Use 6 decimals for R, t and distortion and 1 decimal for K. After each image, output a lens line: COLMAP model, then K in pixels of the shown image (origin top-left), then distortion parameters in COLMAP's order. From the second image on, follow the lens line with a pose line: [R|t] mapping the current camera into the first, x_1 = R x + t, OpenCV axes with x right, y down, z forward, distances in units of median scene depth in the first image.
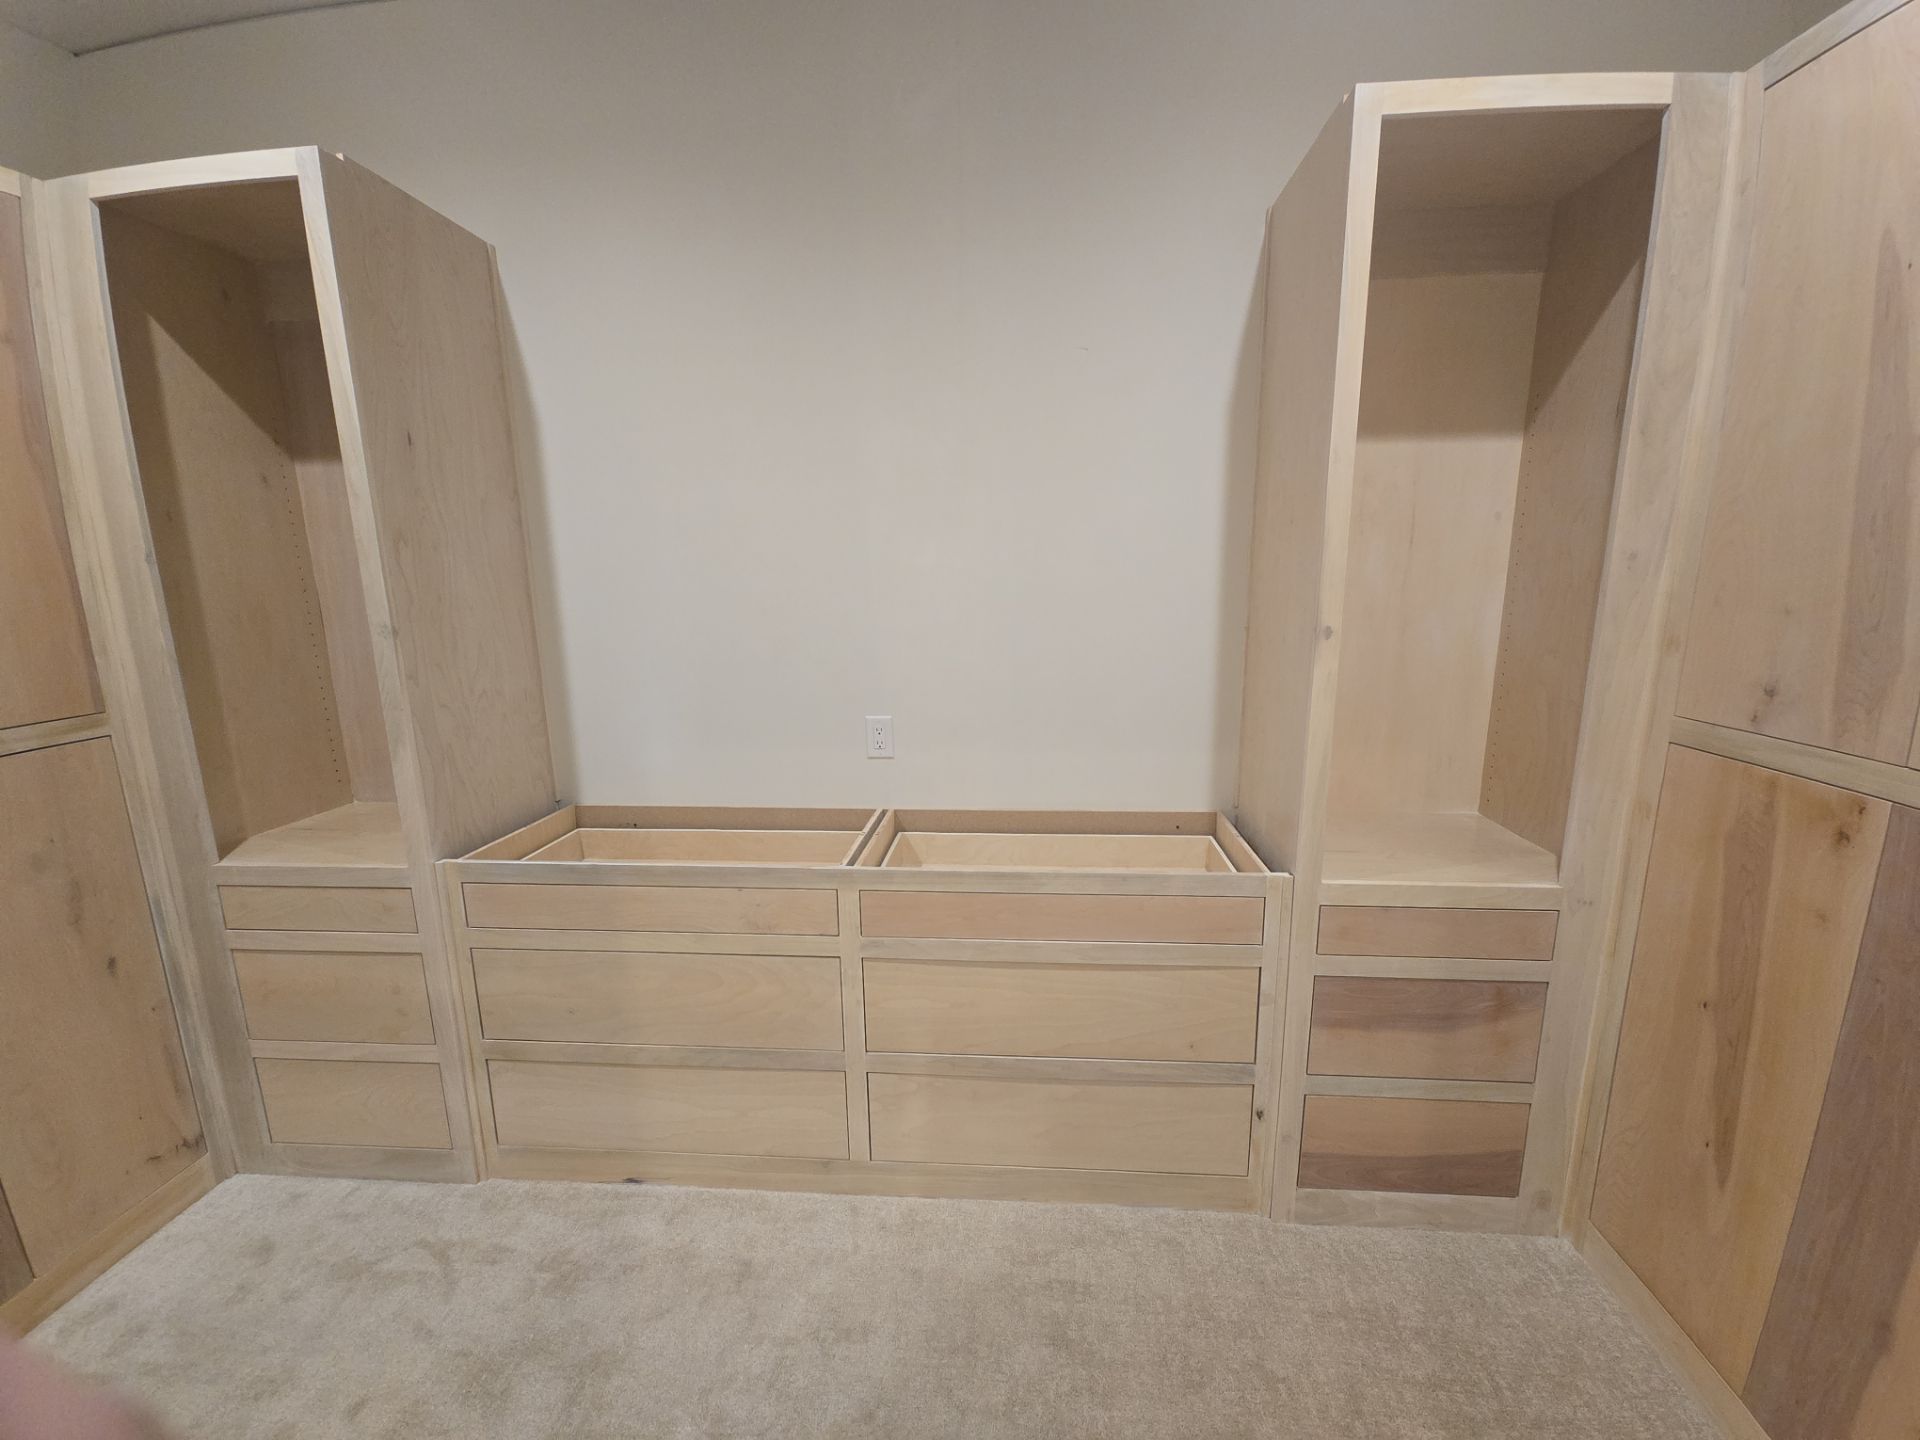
lens RADIAL K [[767.6, 0, 969.7], [0, 767.6, 729.1], [0, 0, 1]] dist [0.001558, -0.007215]
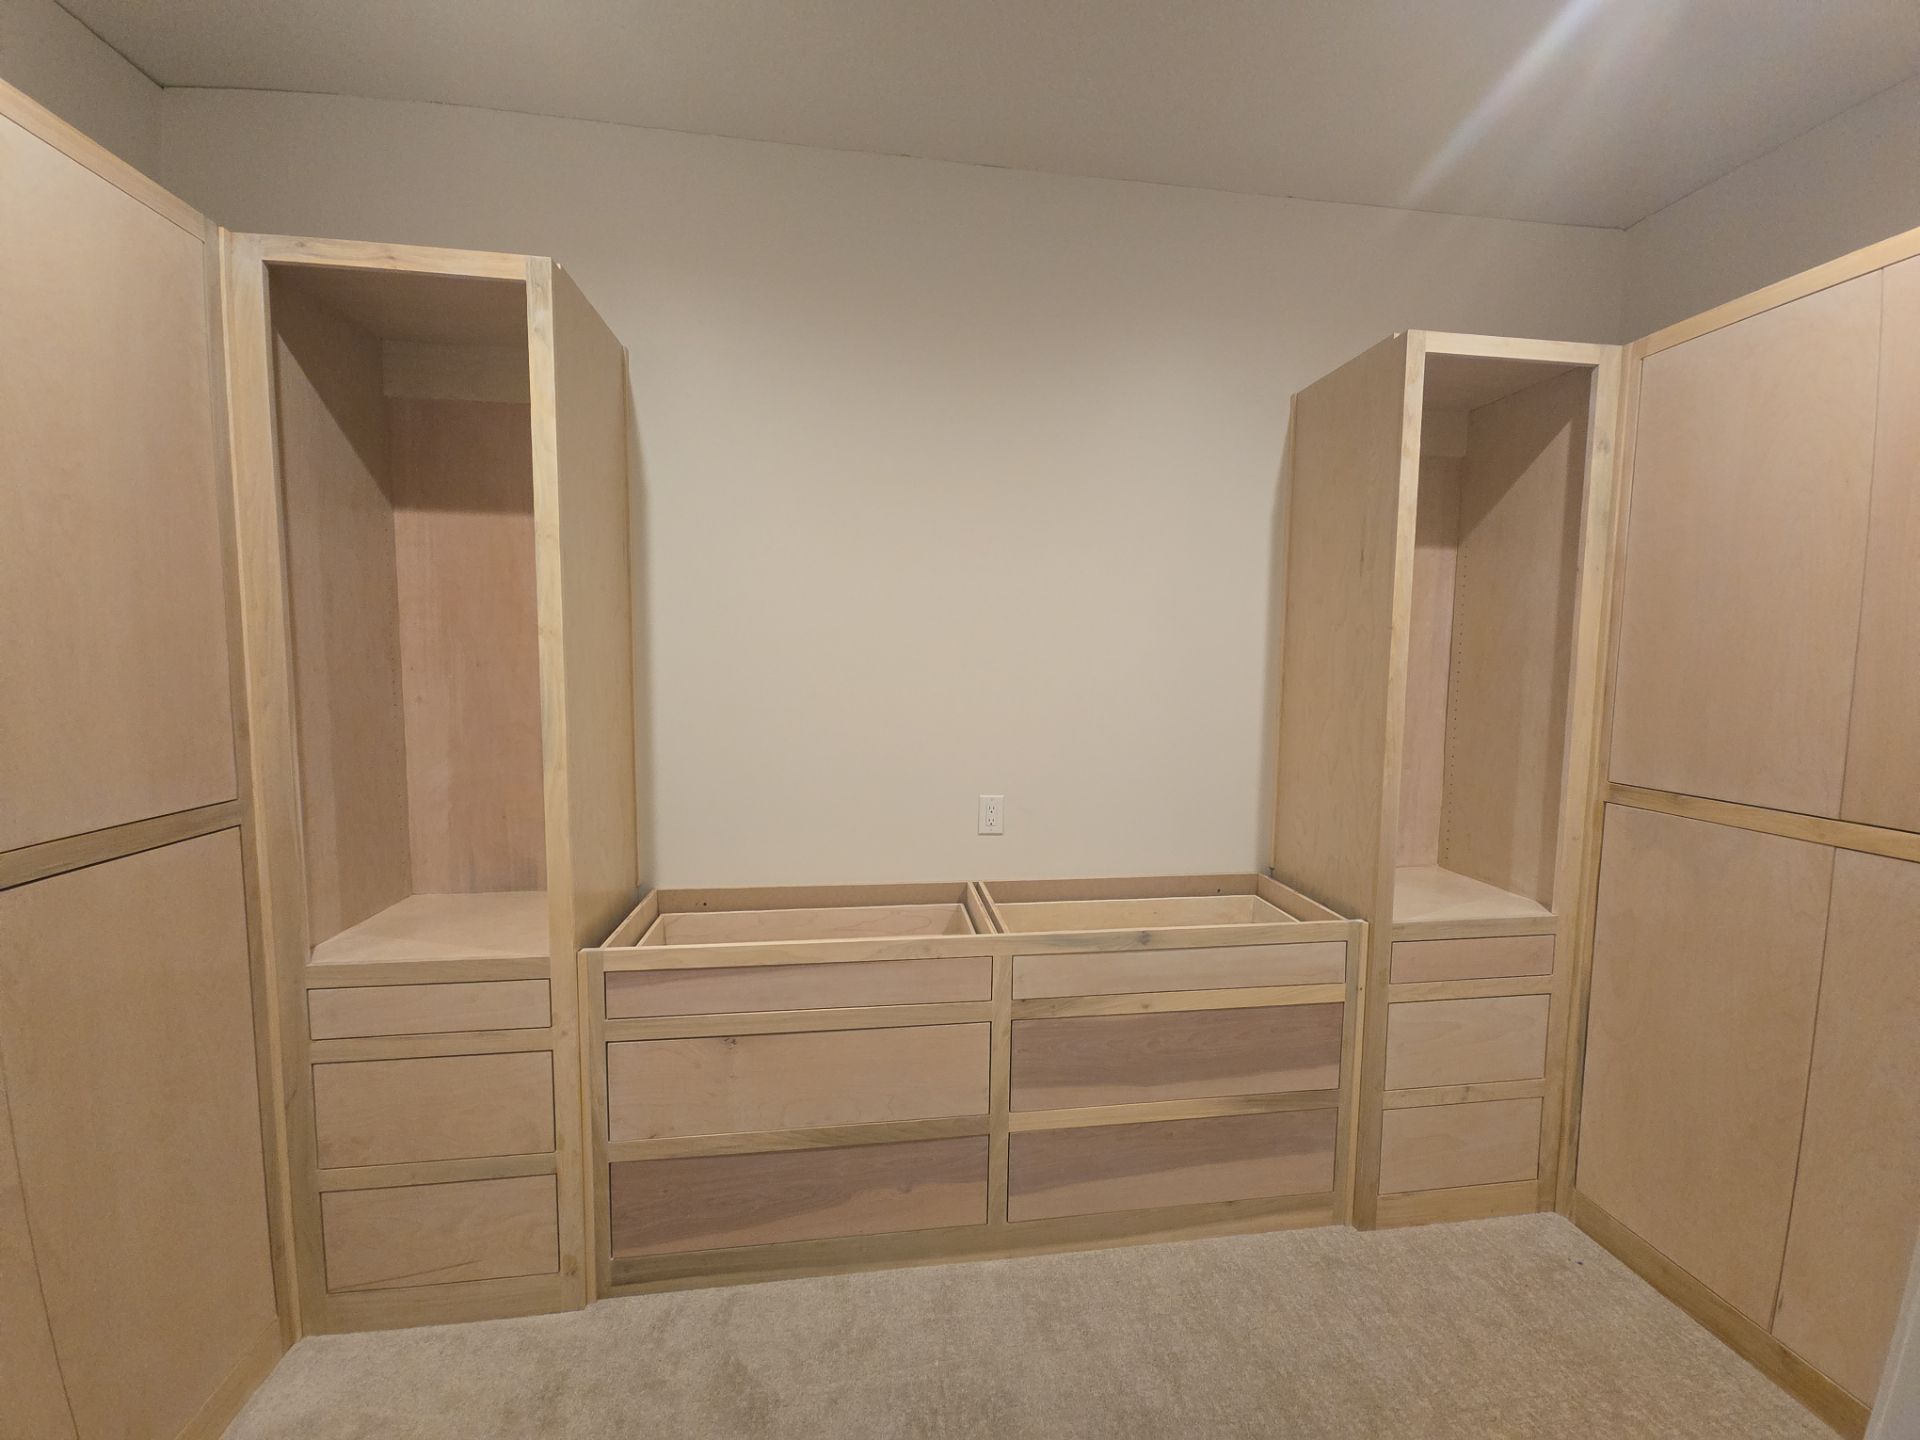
lens RADIAL K [[767.6, 0, 970.9], [0, 767.6, 723.0], [0, 0, 1]] dist [0.001558, -0.007215]
pose [[0.975438, 0.004632, 0.220228, -0.432358], [0.019739, 0.993918, -0.108337, 0.000792], [-0.219390, 0.110023, 0.969414, -0.072916]]
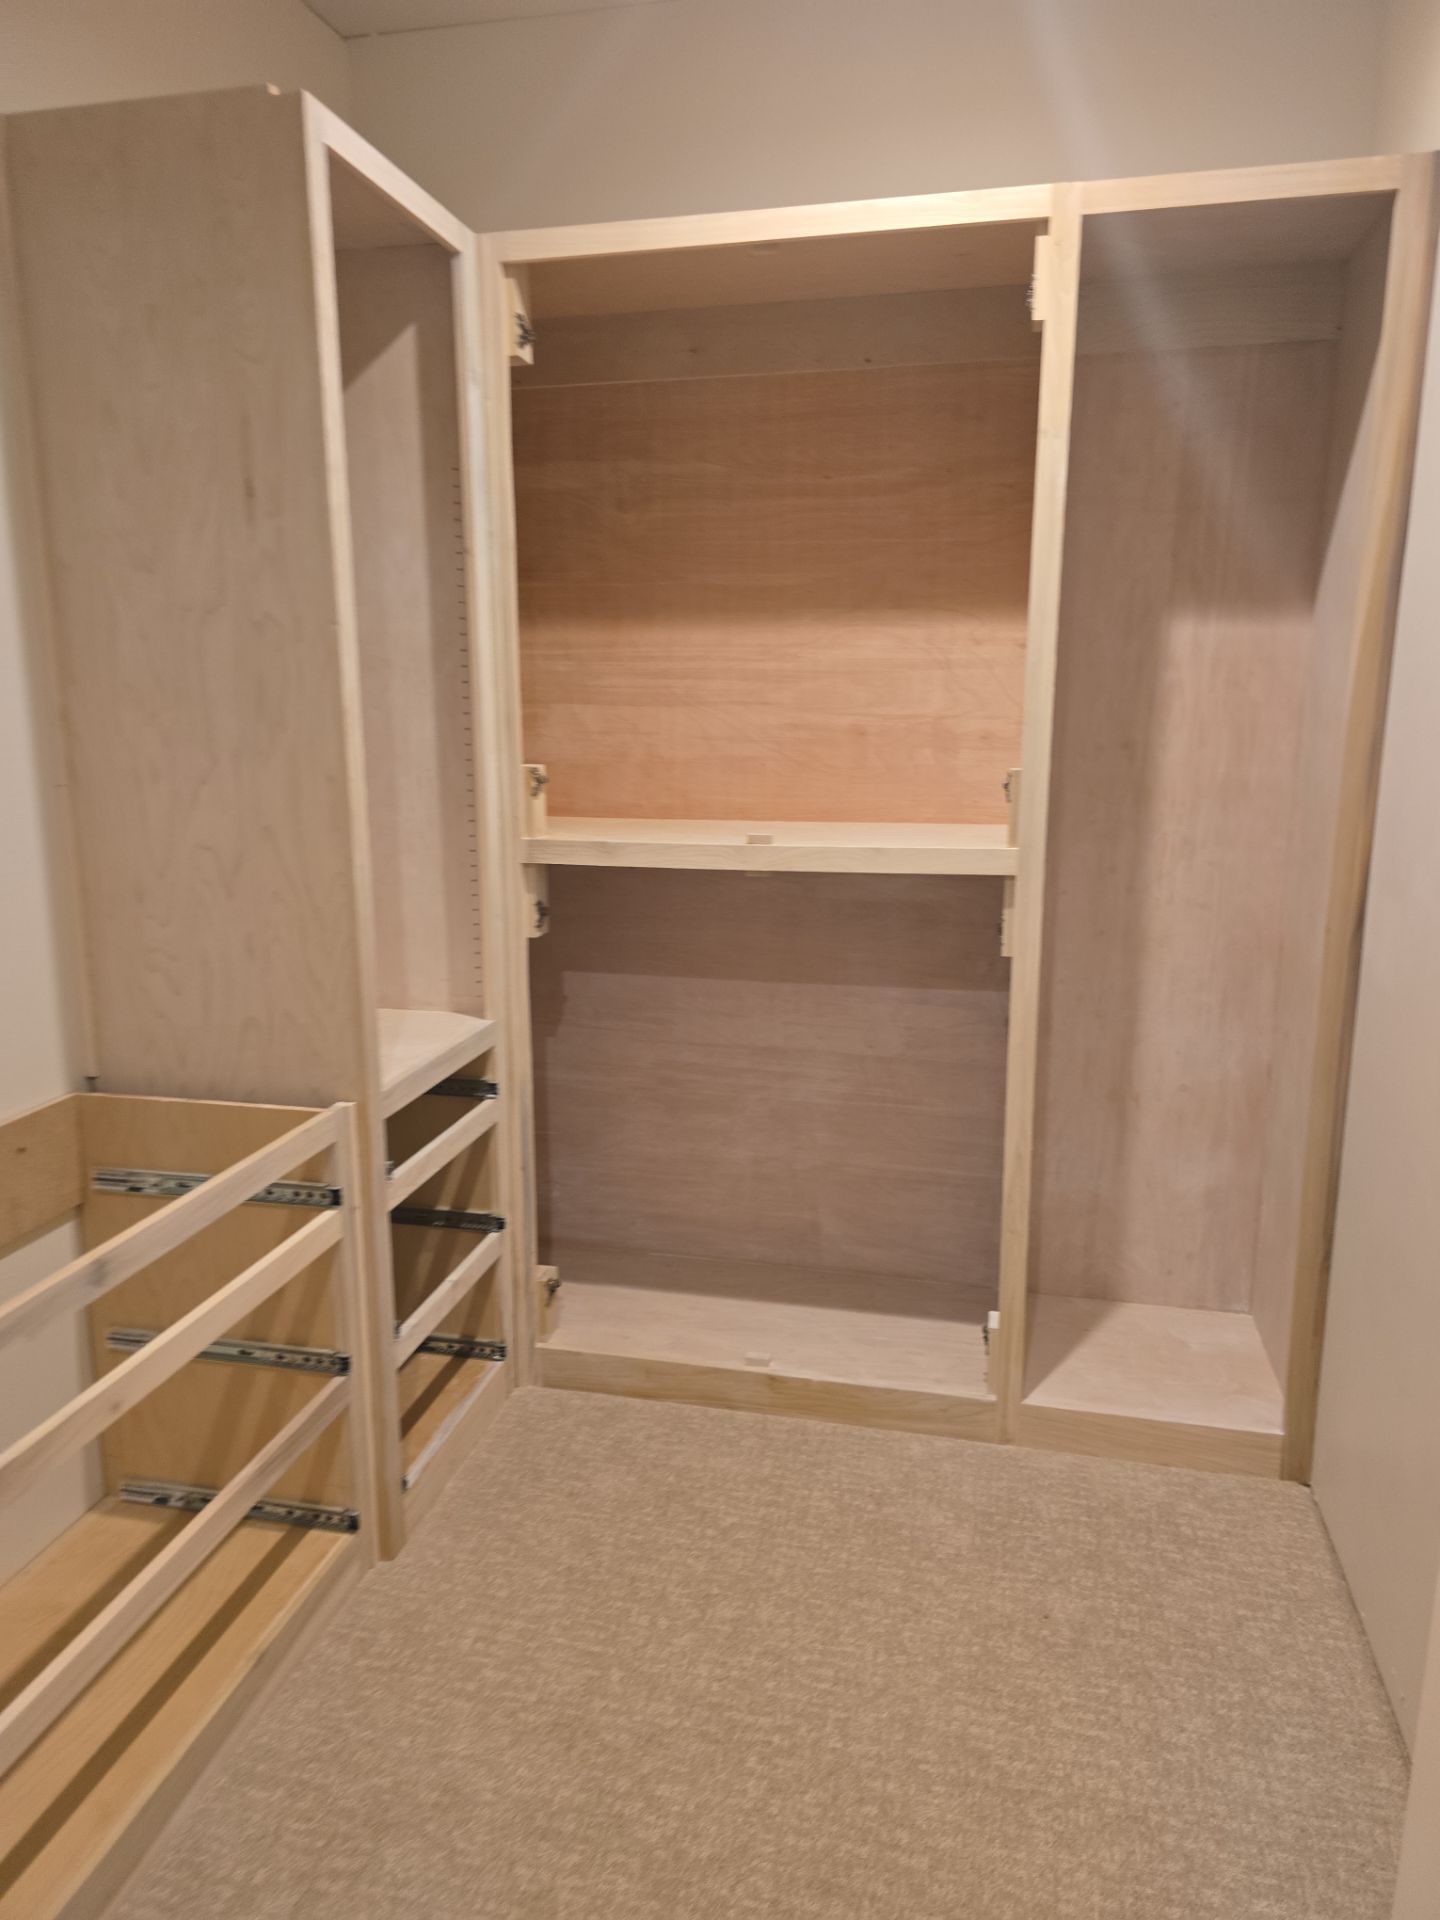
lens RADIAL K [[1281.7, 0, 731.8], [0, 1281.7, 949.3], [0, 0, 1]] dist [0.043721, -0.020638]
pose [[0.144214, -0.181867, 0.972690, -0.705528], [0.188684, 0.969985, 0.153386, -0.075335], [-0.971391, 0.161411, 0.174201, 0.370371]]
